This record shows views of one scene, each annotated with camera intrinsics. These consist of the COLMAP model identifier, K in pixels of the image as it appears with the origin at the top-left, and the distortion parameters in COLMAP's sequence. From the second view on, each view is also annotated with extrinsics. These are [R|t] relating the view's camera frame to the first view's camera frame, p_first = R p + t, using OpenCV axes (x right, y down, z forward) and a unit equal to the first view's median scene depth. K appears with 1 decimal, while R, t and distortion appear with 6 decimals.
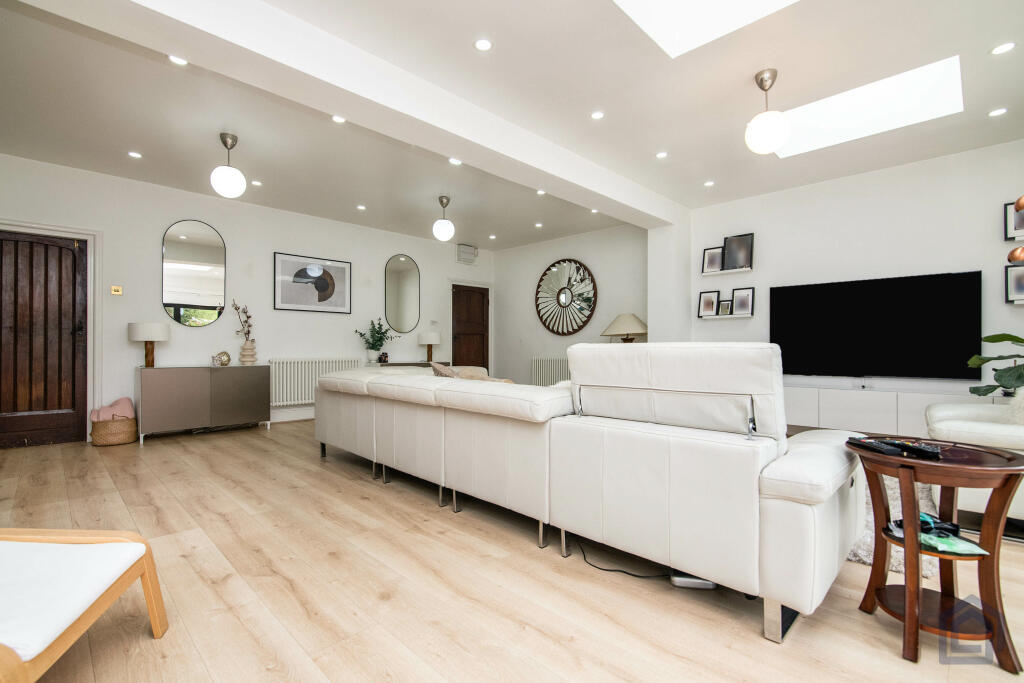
lens RADIAL K [[470.5, 0, 512.0], [0, 470.5, 341.5], [0, 0, 1]] dist [0.000861, 0.000038]
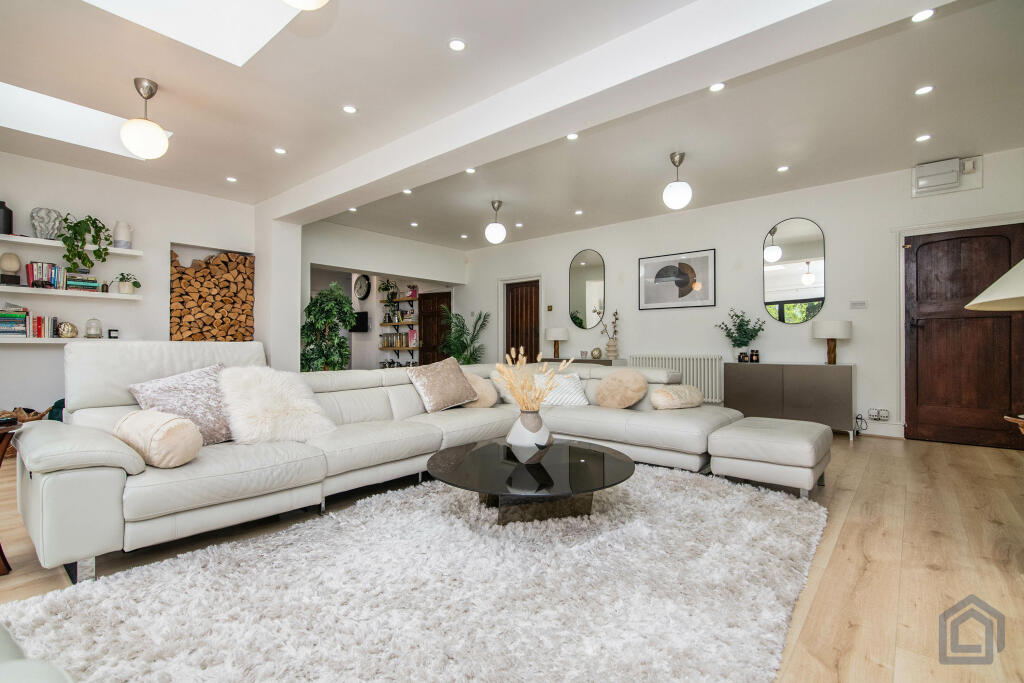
lens RADIAL K [[481.8, 0, 512.0], [0, 481.8, 341.5], [0, 0, 1]] dist [0.043270, 0.000114]
pose [[0.091456, -0.008420, -0.995773, 0.560669], [0.013870, 0.999878, -0.007181, 0.009864], [0.995712, -0.013154, 0.091562, 0.555731]]
